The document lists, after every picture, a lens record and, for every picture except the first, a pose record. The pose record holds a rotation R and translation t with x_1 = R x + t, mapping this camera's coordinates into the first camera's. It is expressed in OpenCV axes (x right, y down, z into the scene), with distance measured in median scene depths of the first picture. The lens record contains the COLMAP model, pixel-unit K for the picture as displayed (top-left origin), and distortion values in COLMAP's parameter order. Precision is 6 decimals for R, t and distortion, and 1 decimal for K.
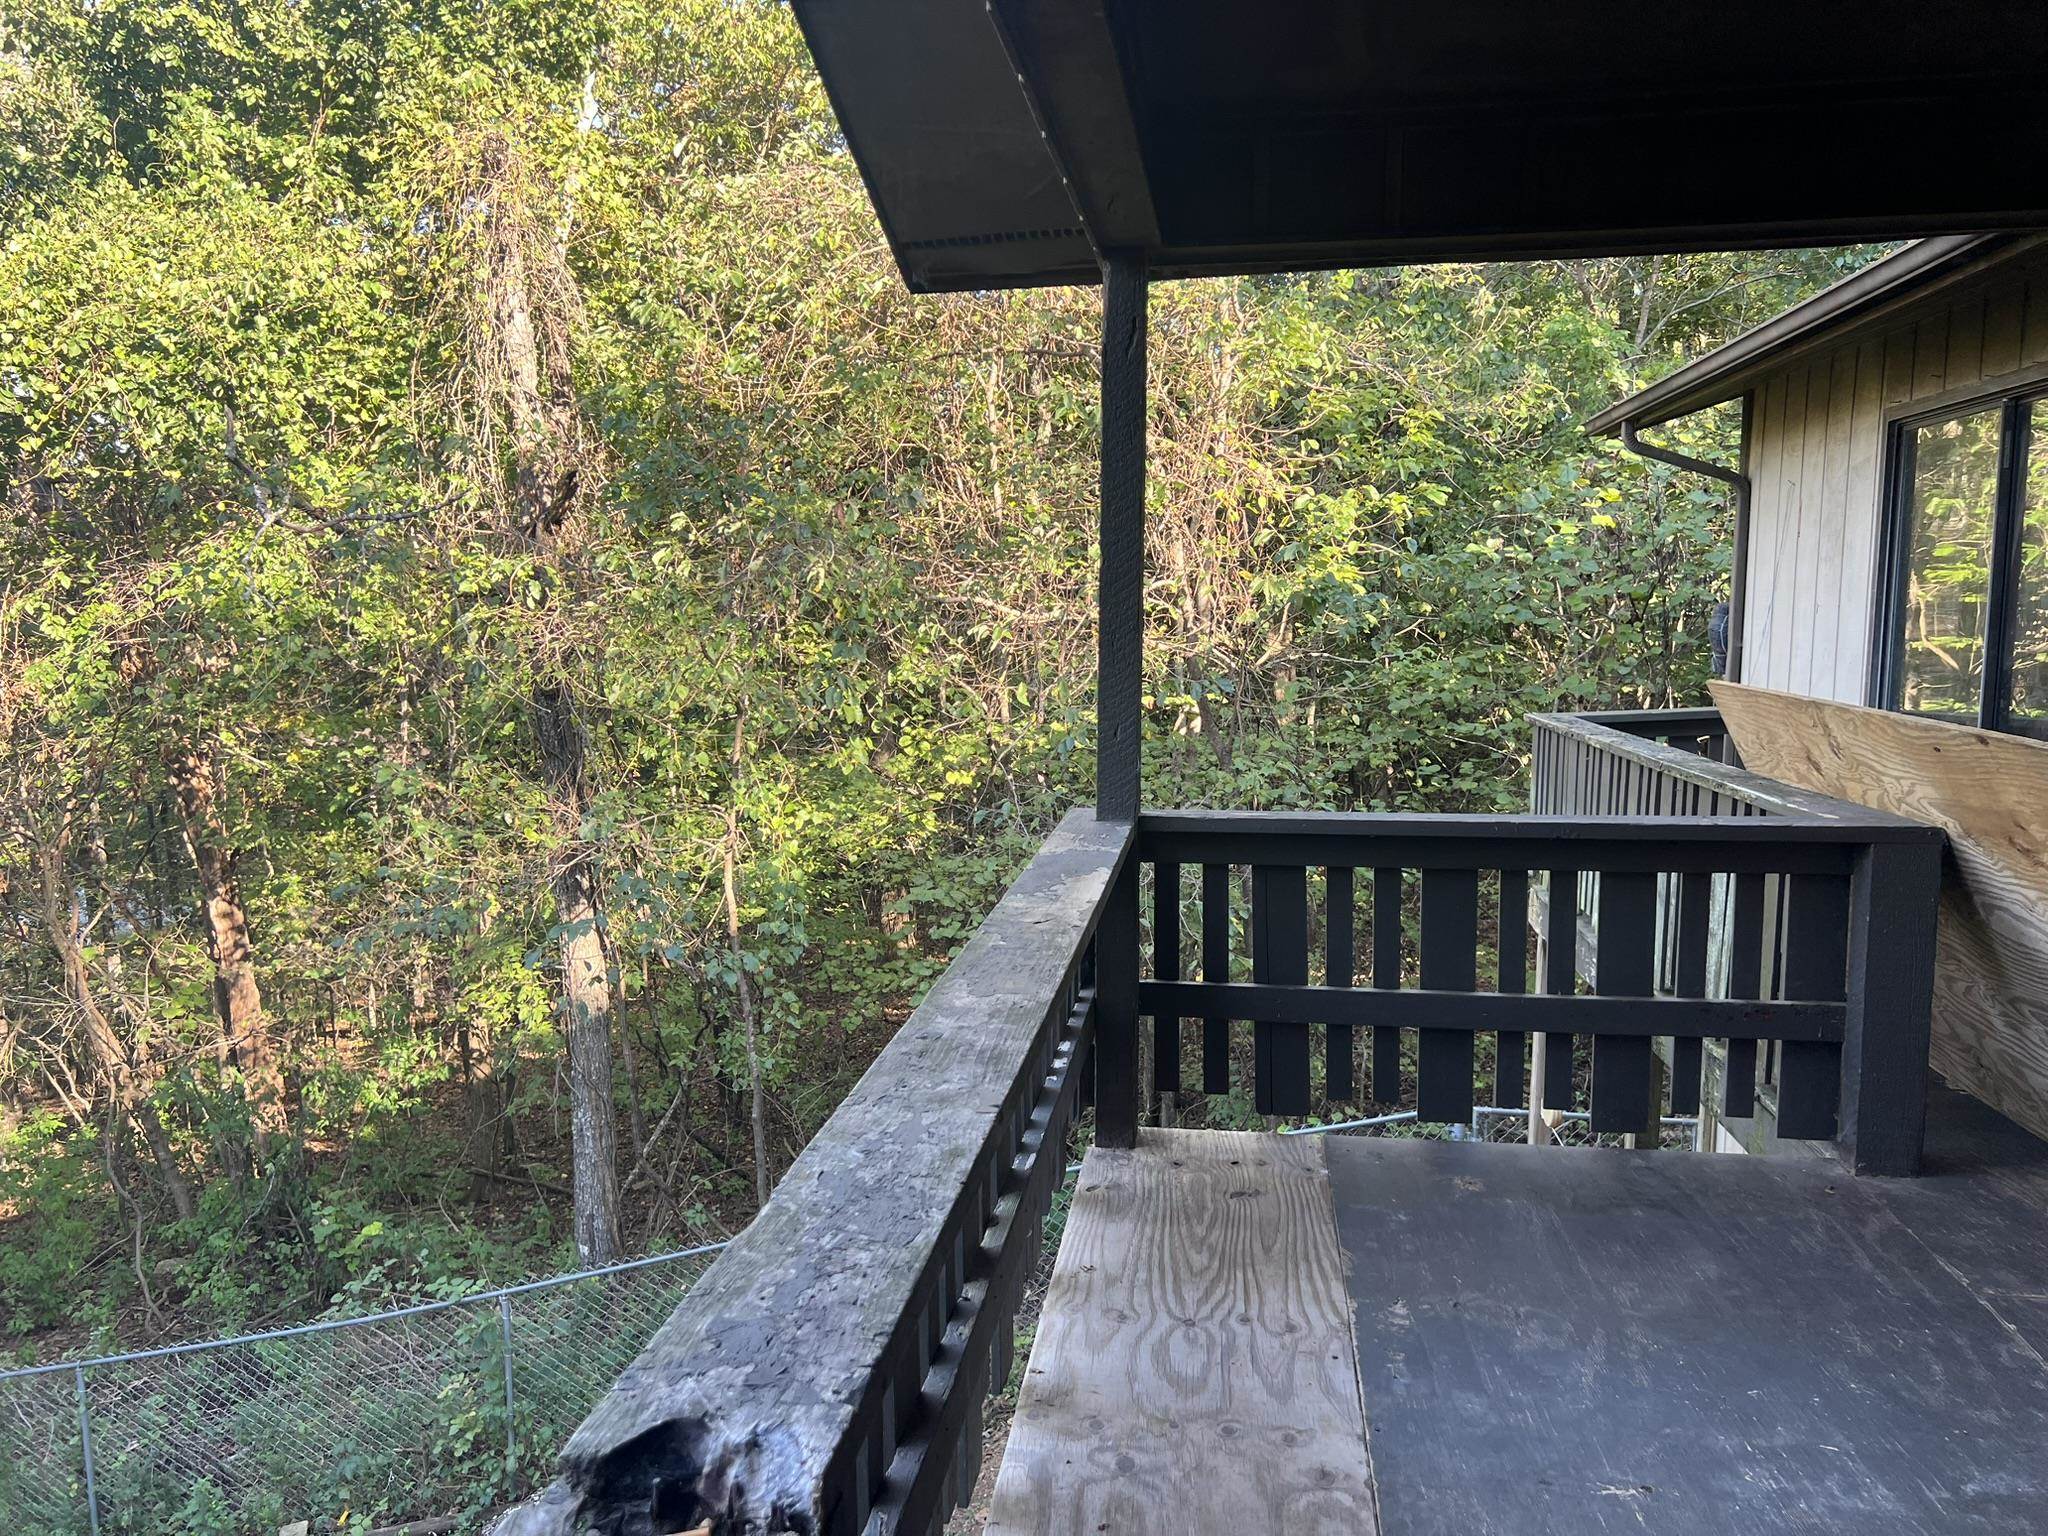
lens RADIAL K [[1551.7, 0, 1023.3], [0, 1551.7, 775.0], [0, 0, 1]] dist [0.057479, -0.066643]
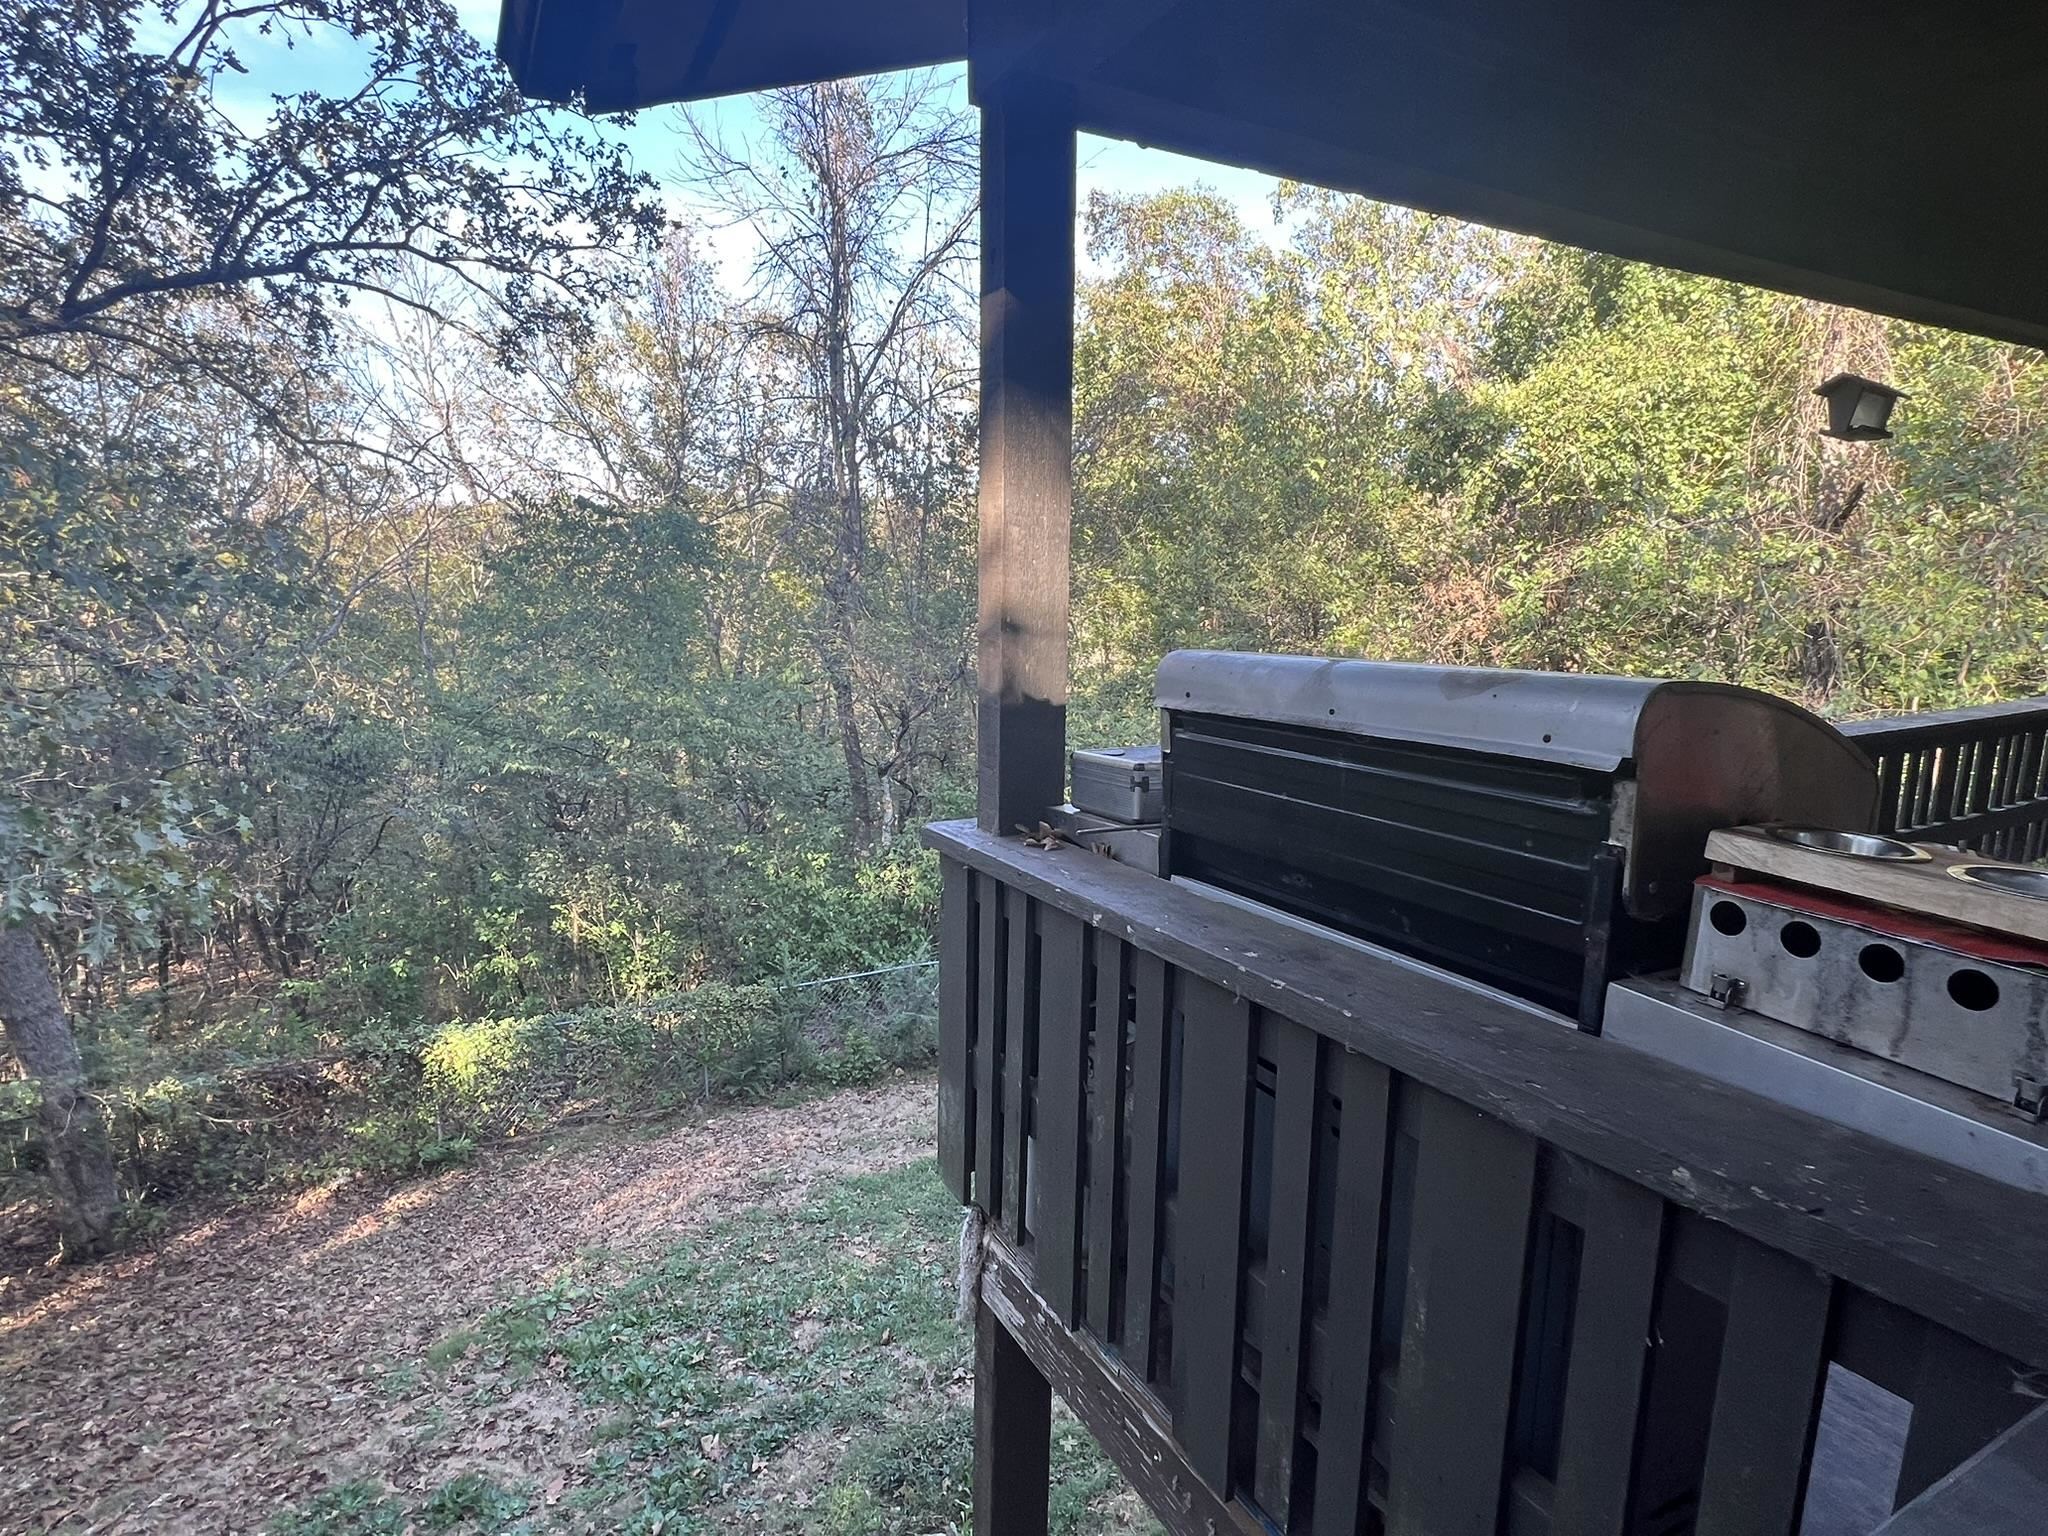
lens RADIAL K [[1102.4, 0, 1035.7], [0, 1102.4, 780.0], [0, 0, 1]] dist [0.002898, 0.000126]
pose [[0.609078, 0.159699, -0.776865, 0.098491], [-0.101541, 0.987159, 0.123319, 0.036901], [0.786583, 0.003773, 0.617473, -0.278212]]
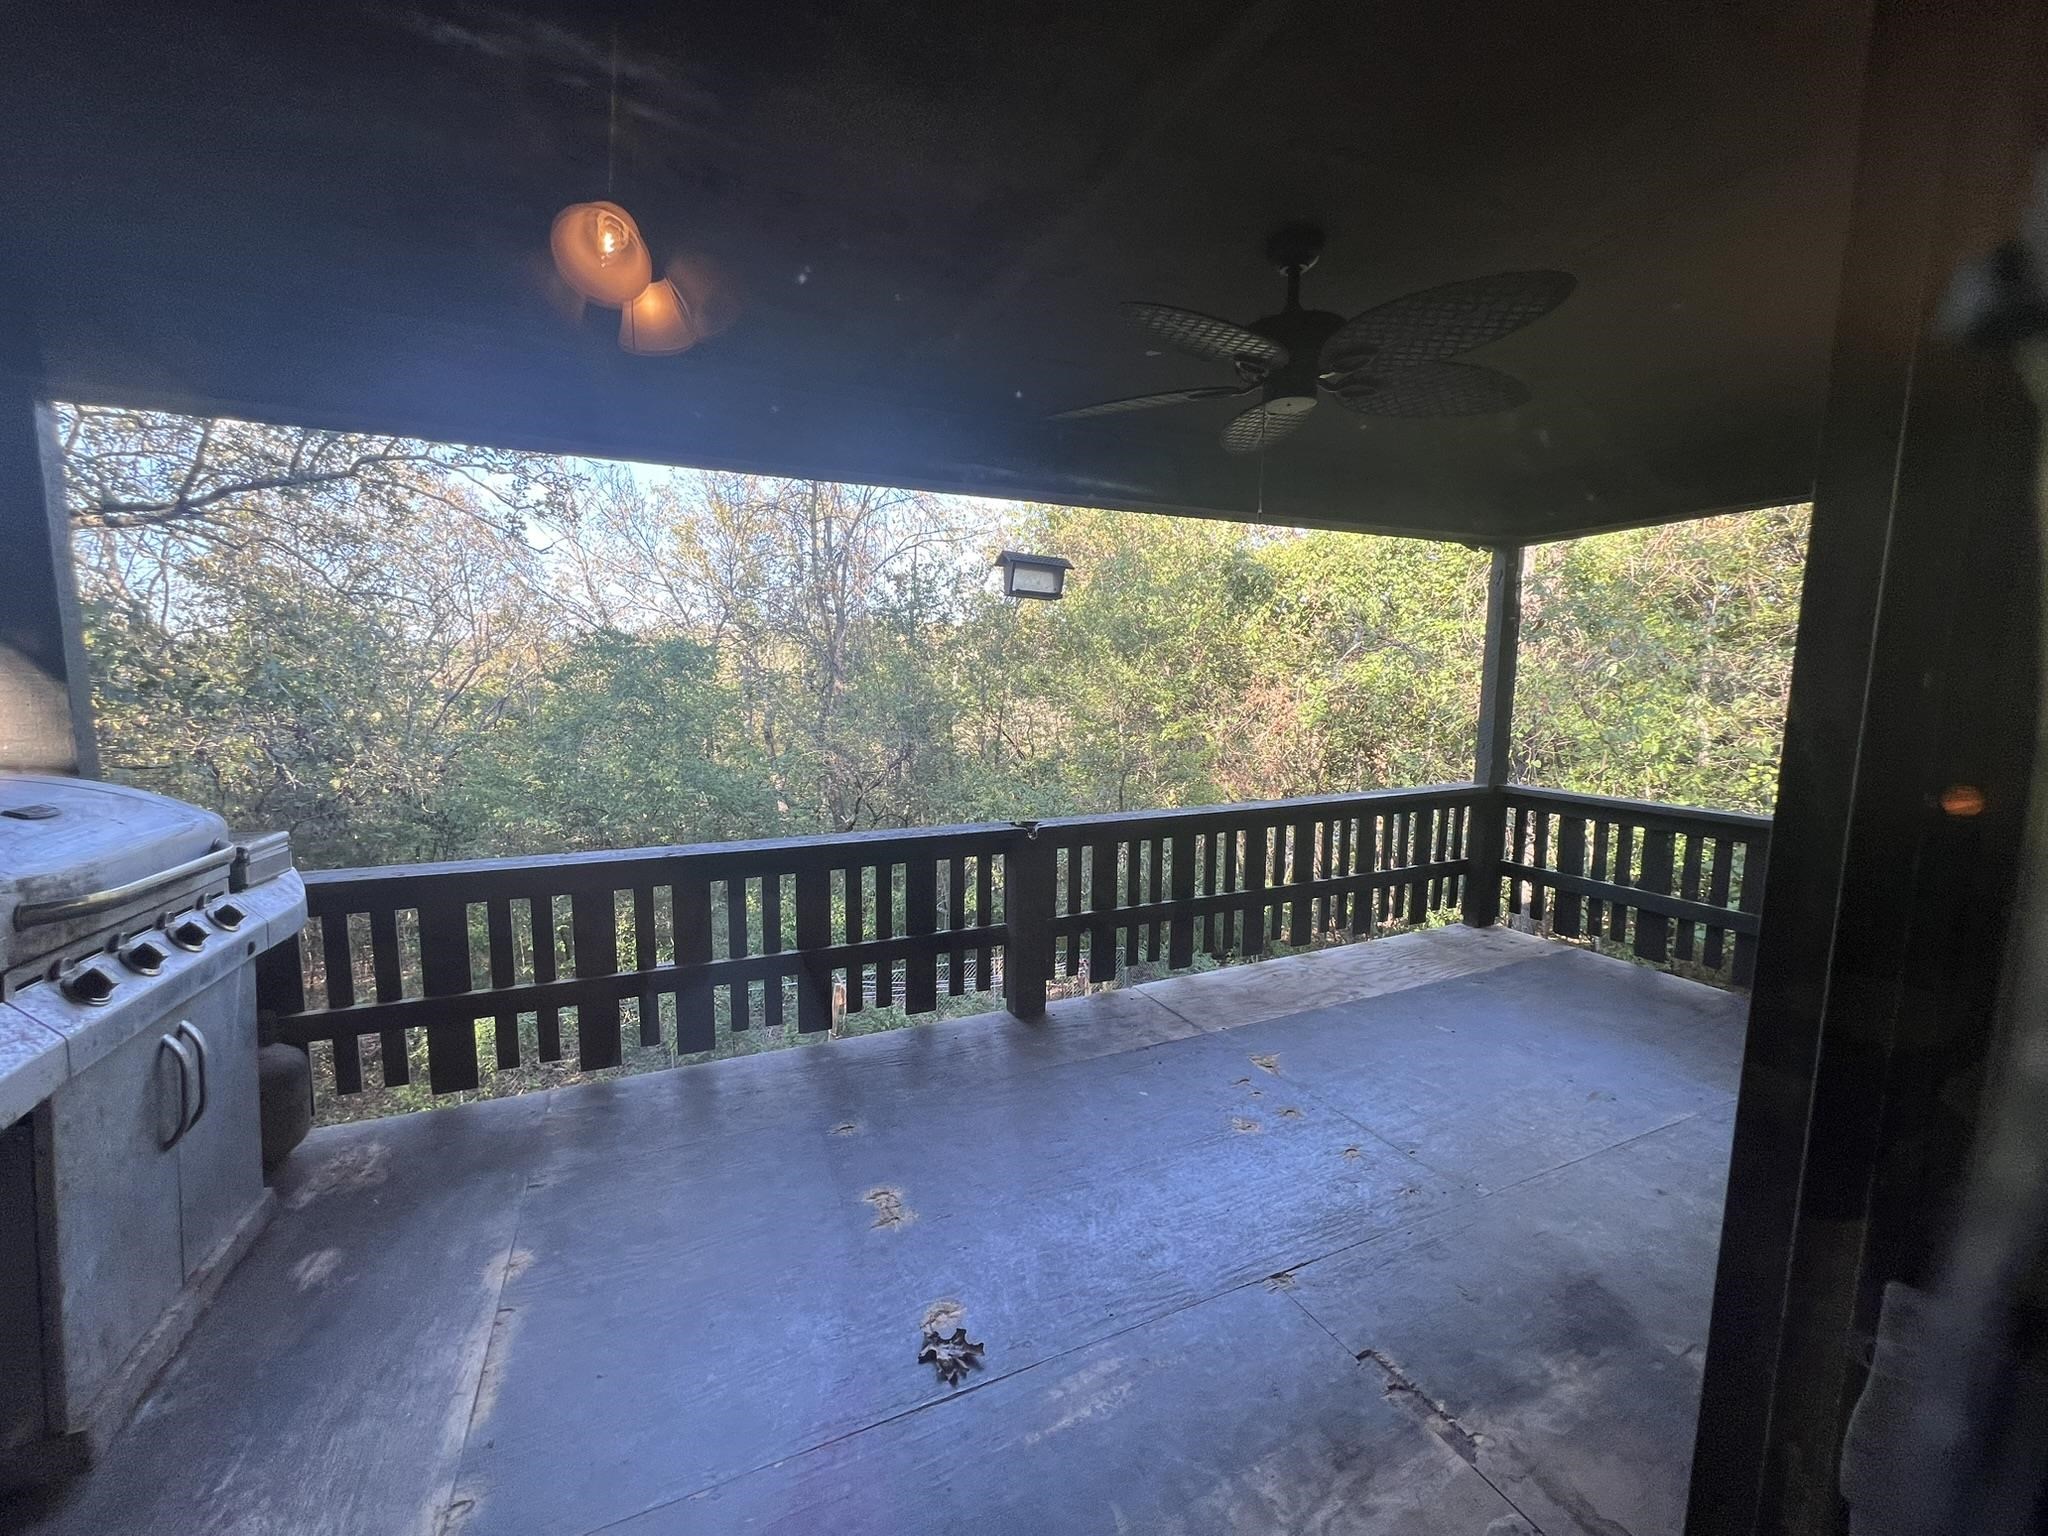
lens RADIAL K [[827.1, 0, 1027.6], [0, 827.1, 770.2], [0, 0, 1]] dist [-0.006820, 0.002128]
pose [[0.555996, 0.107110, -0.824255, 0.224122], [-0.105245, 0.992753, 0.058014, 0.002872], [0.824495, 0.054493, 0.563240, -0.080440]]
